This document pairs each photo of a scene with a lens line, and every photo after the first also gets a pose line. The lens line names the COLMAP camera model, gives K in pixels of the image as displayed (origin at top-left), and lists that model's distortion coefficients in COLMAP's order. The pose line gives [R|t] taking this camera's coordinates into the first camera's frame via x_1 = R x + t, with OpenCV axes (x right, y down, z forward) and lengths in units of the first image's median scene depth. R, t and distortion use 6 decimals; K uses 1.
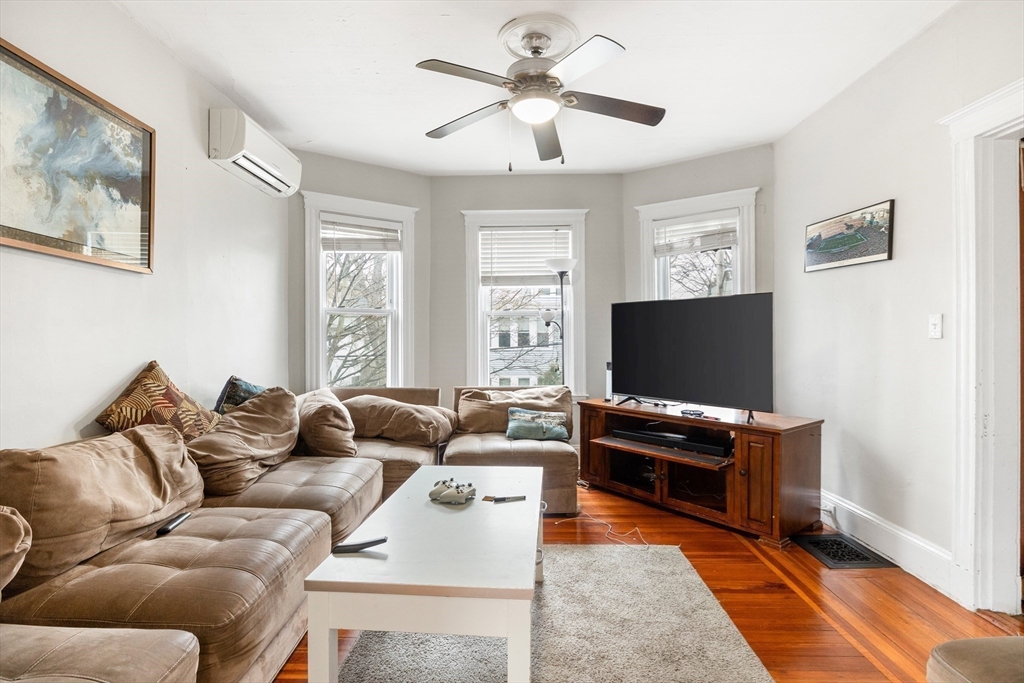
lens RADIAL K [[504.9, 0, 506.3], [0, 504.9, 341.8], [0, 0, 1]] dist [-0.009355, 0.003078]
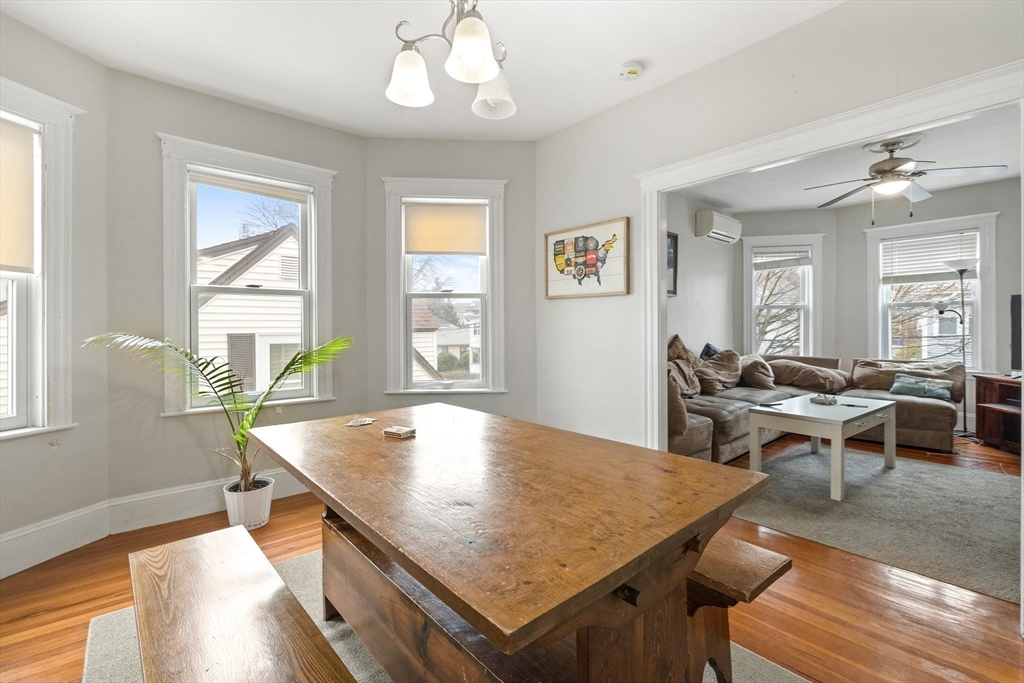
lens RADIAL K [[456.1, 0, 511.2], [0, 456.1, 328.1], [0, 0, 1]] dist [-0.007740, 0.002108]
pose [[0.670900, 0.003693, -0.741539, 0.226612], [-0.002853, 0.999993, 0.002399, 0.004961], [0.741542, 0.000506, 0.670906, -0.646232]]
